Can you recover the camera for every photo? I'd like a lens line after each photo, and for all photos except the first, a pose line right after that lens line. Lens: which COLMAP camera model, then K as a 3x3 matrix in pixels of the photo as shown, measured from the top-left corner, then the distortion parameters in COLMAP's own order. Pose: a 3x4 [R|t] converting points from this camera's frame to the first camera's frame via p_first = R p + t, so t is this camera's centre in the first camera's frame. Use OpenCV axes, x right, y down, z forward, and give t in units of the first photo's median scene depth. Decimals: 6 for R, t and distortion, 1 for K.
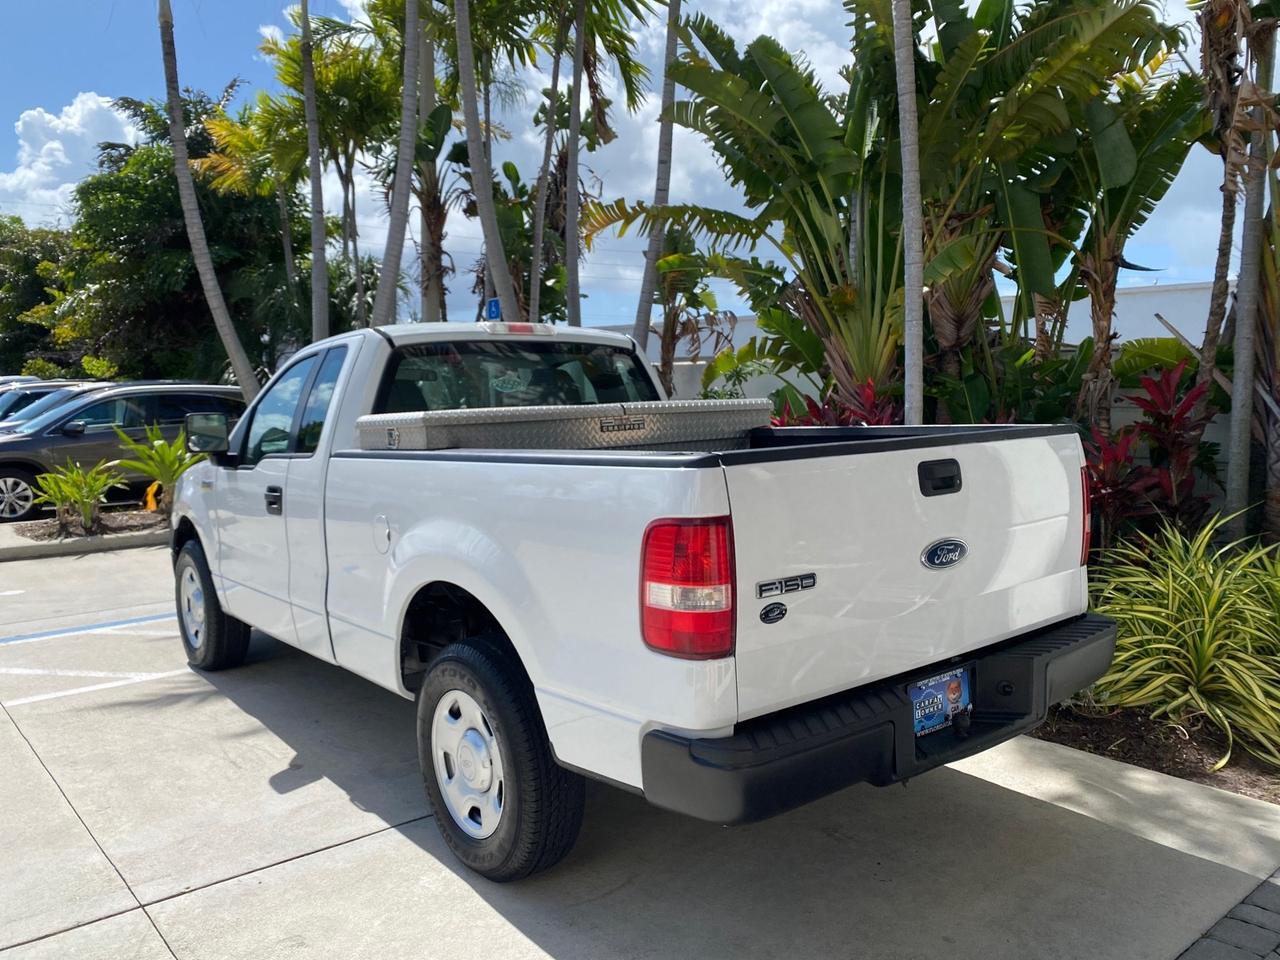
lens RADIAL K [[983.4, 0, 633.3], [0, 983.4, 475.4], [0, 0, 1]] dist [0.015535, -0.016215]
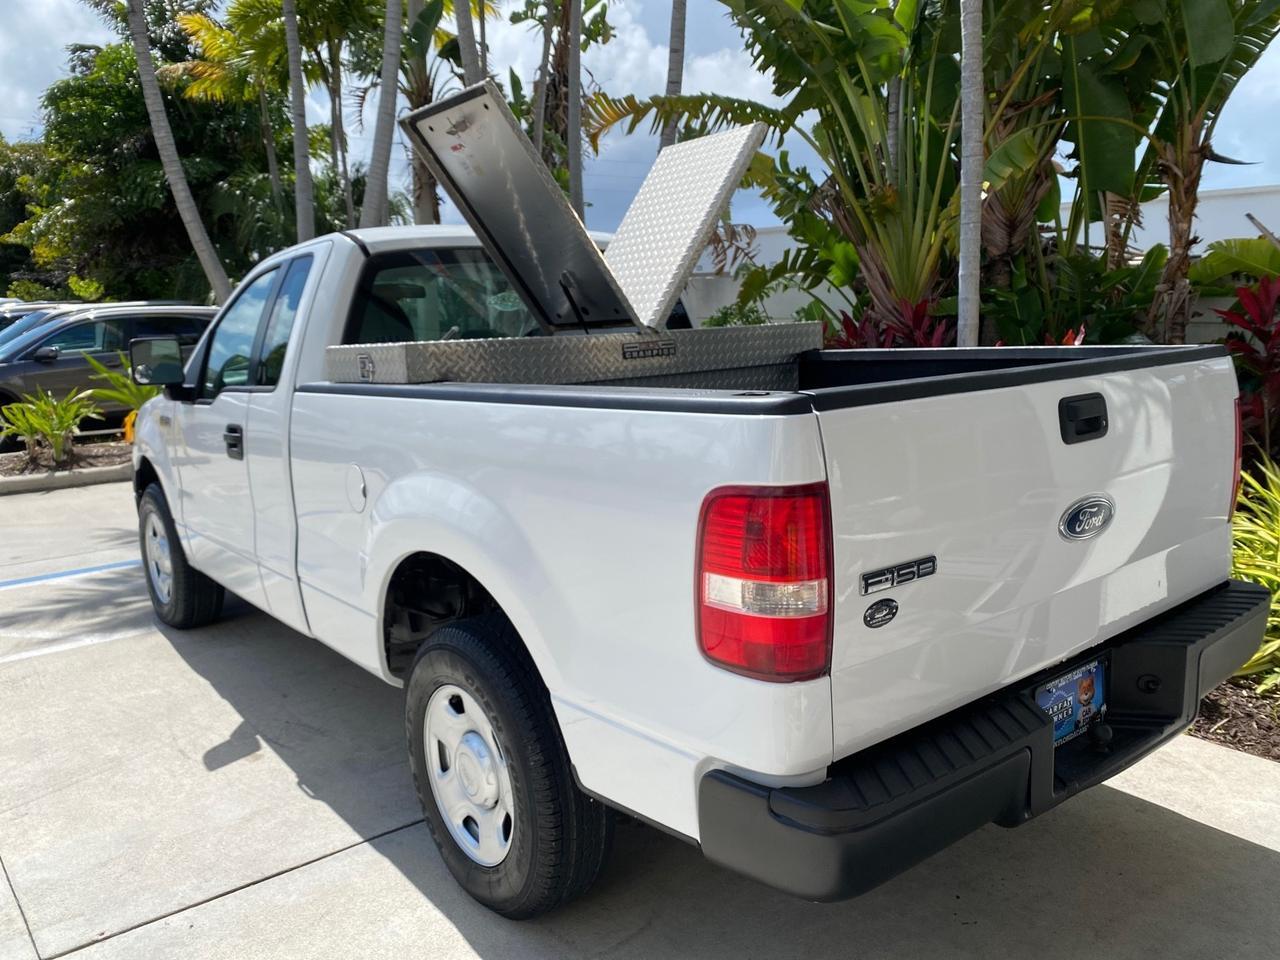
lens RADIAL K [[983.4, 0, 635.4], [0, 983.4, 483.7], [0, 0, 1]] dist [0.015535, -0.016215]
pose [[0.999968, -0.007950, -0.000451, -0.021451], [0.007958, 0.995941, 0.089660, -0.012401], [-0.000264, -0.089660, 0.995972, 0.161484]]
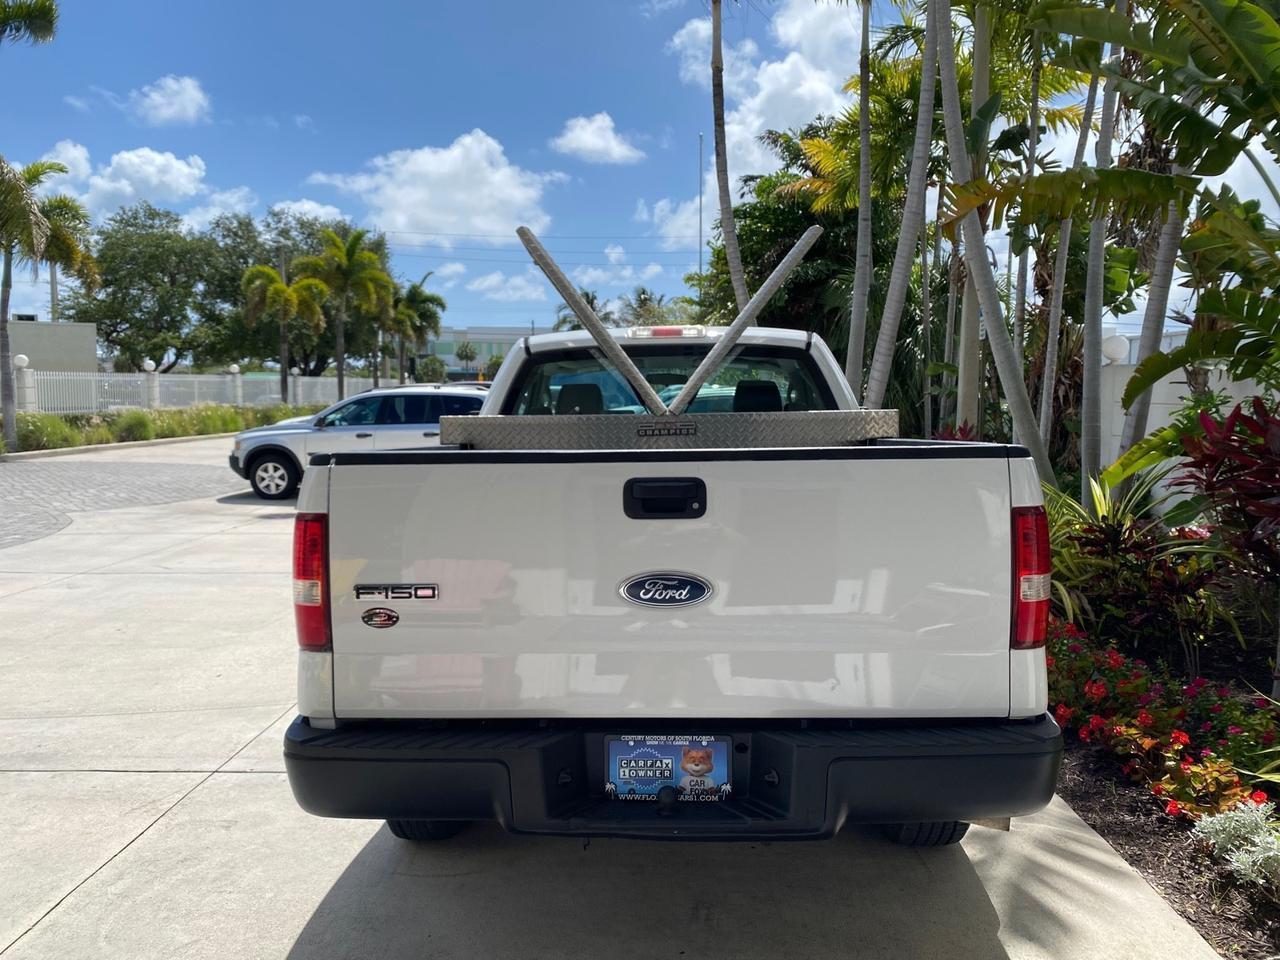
lens RADIAL K [[983.4, 0, 631.6], [0, 983.4, 467.5], [0, 0, 1]] dist [0.015535, -0.016215]
pose [[0.753888, 0.052526, -0.654900, 0.555601], [-0.058754, 0.998195, 0.012425, -0.022063], [0.654371, 0.029111, 0.755613, 0.233045]]
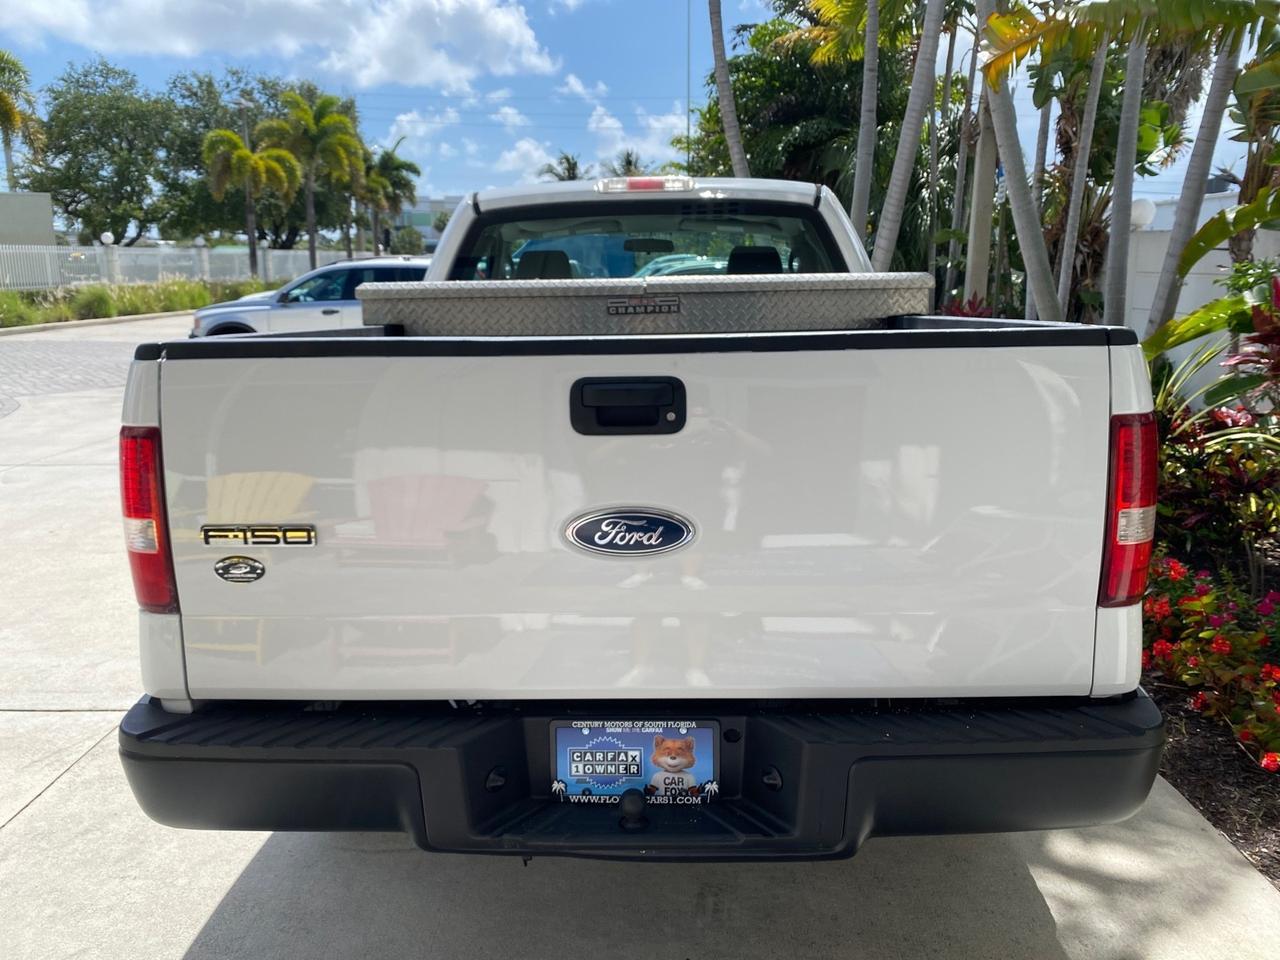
lens RADIAL K [[983.4, 0, 634.1], [0, 983.4, 474.4], [0, 0, 1]] dist [0.015535, -0.016215]
pose [[0.763574, 0.133923, -0.631679, 0.462629], [-0.055211, 0.988214, 0.142774, -0.027918], [0.643355, -0.074143, 0.761969, 0.362934]]
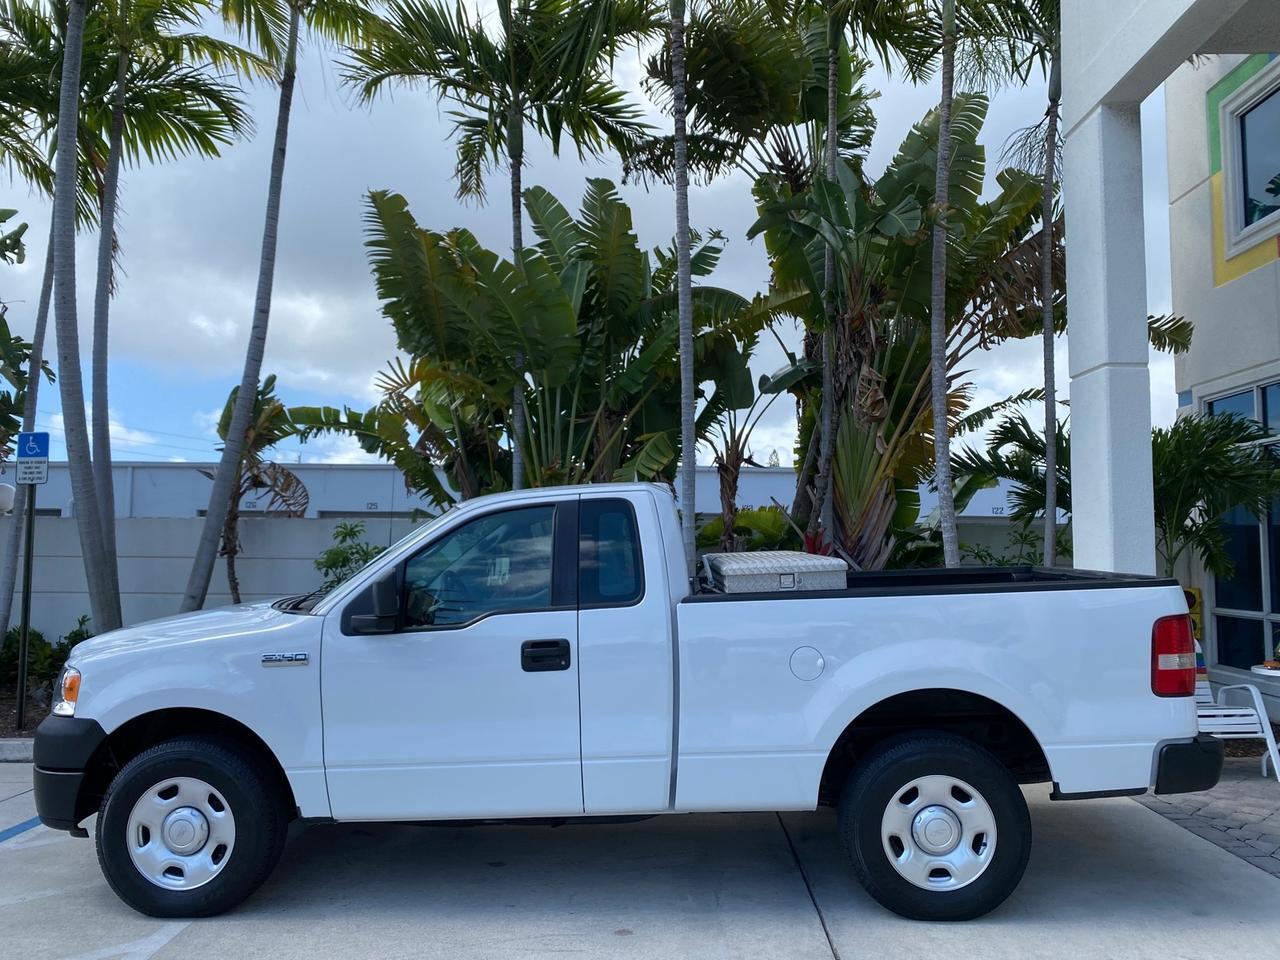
lens RADIAL K [[983.4, 0, 640.9], [0, 983.4, 476.8], [0, 0, 1]] dist [0.015535, -0.016215]
pose [[0.655560, 0.059683, 0.752781, -1.066294], [0.063222, 0.989034, -0.133472, -0.014763], [-0.752492, 0.135091, 0.644598, 0.300240]]
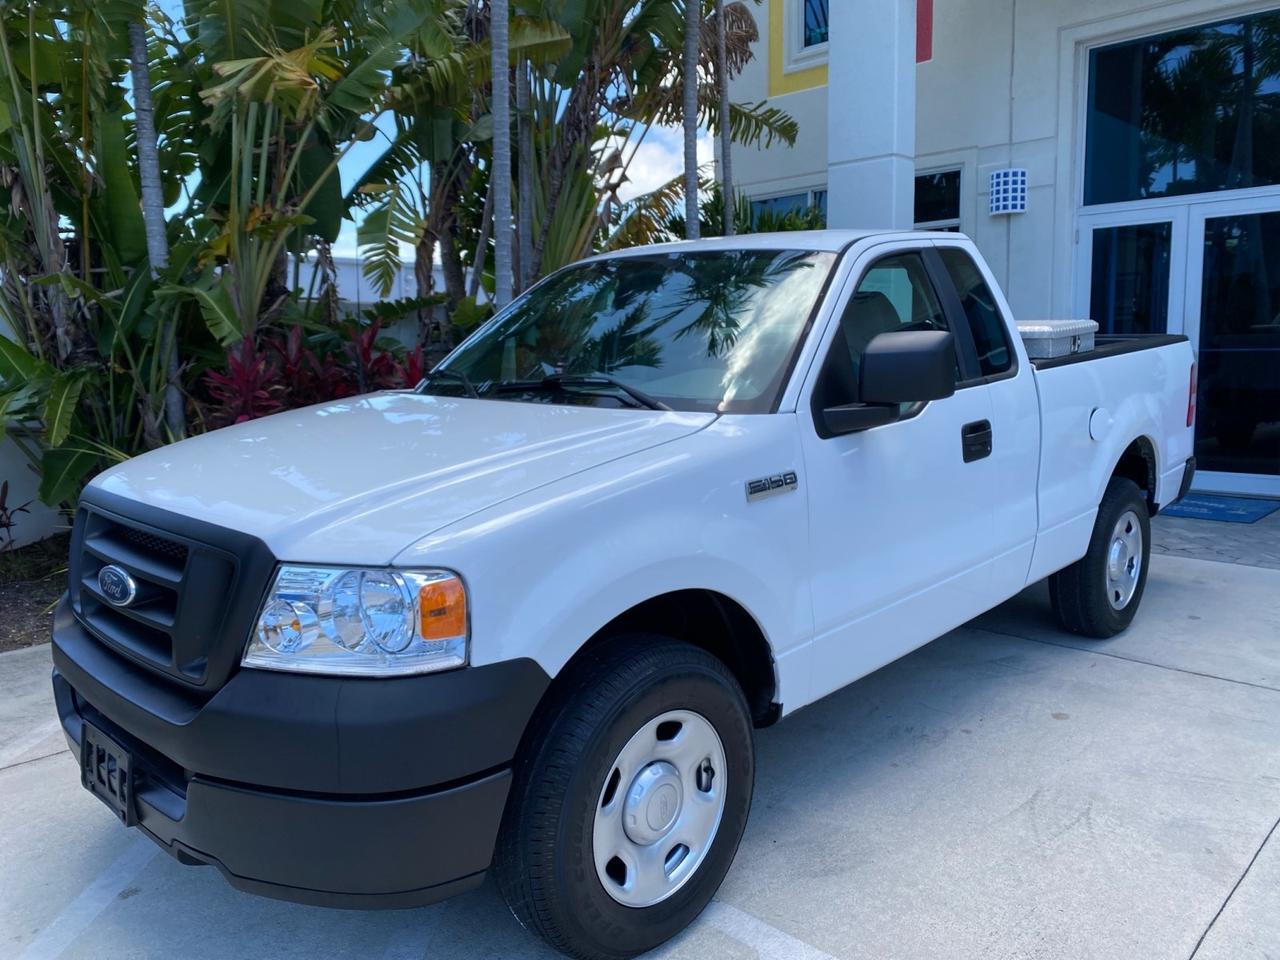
lens RADIAL K [[983.4, 0, 637.3], [0, 983.4, 469.2], [0, 0, 1]] dist [0.015535, -0.016215]
pose [[-0.092486, -0.122824, 0.988110, -1.151407], [0.110974, 0.984909, 0.132813, -0.092813], [-0.989511, 0.121938, -0.077460, 1.403902]]
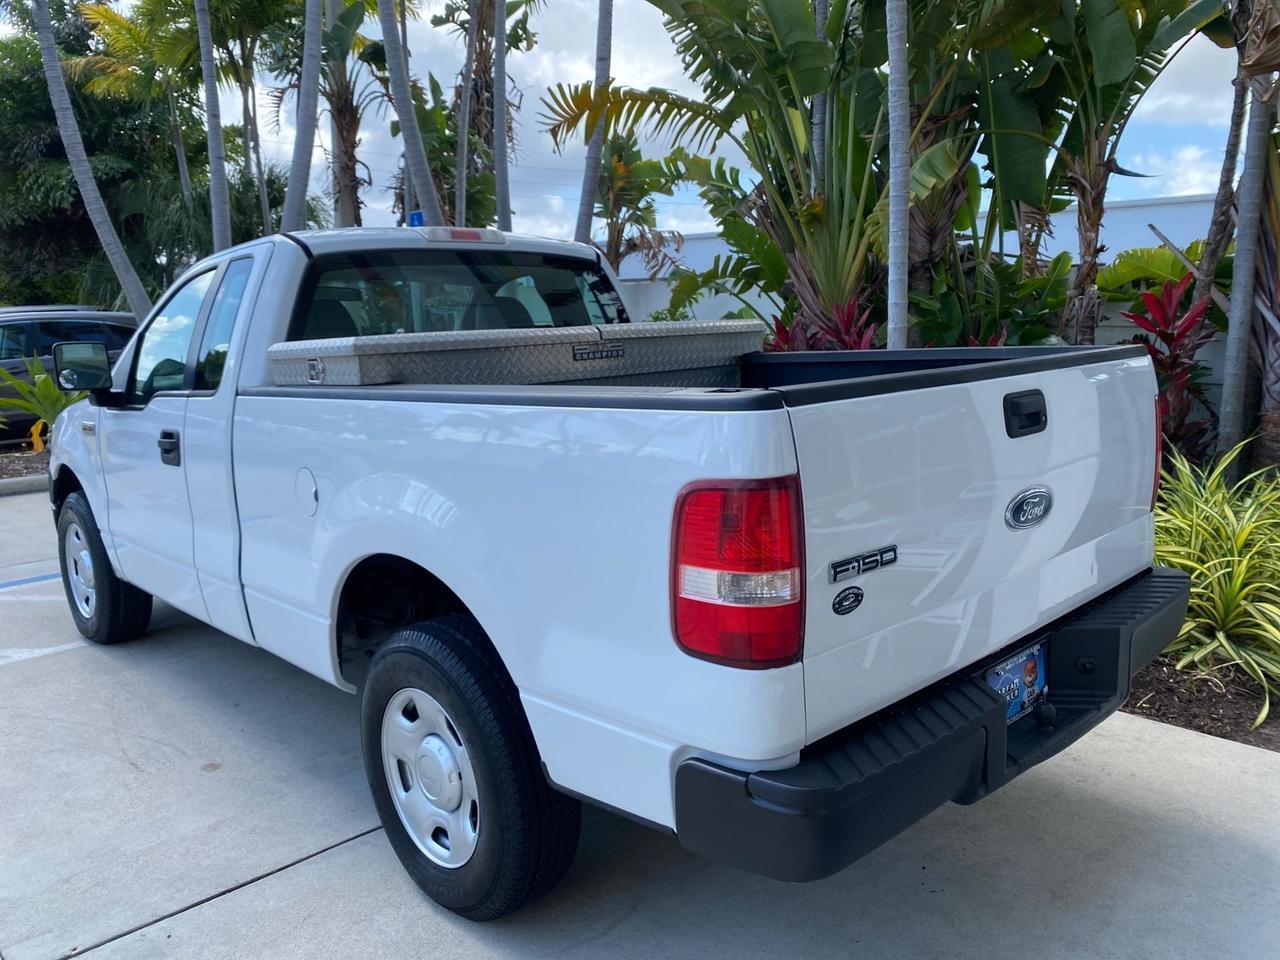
lens RADIAL K [[983.4, 0, 643.1], [0, 983.4, 477.9], [0, 0, 1]] dist [0.015535, -0.016215]
pose [[0.996098, -0.021292, 0.085651, -0.043764], [0.014539, 0.996792, 0.078707, -0.008891], [-0.087052, -0.077155, 0.993212, 0.153528]]
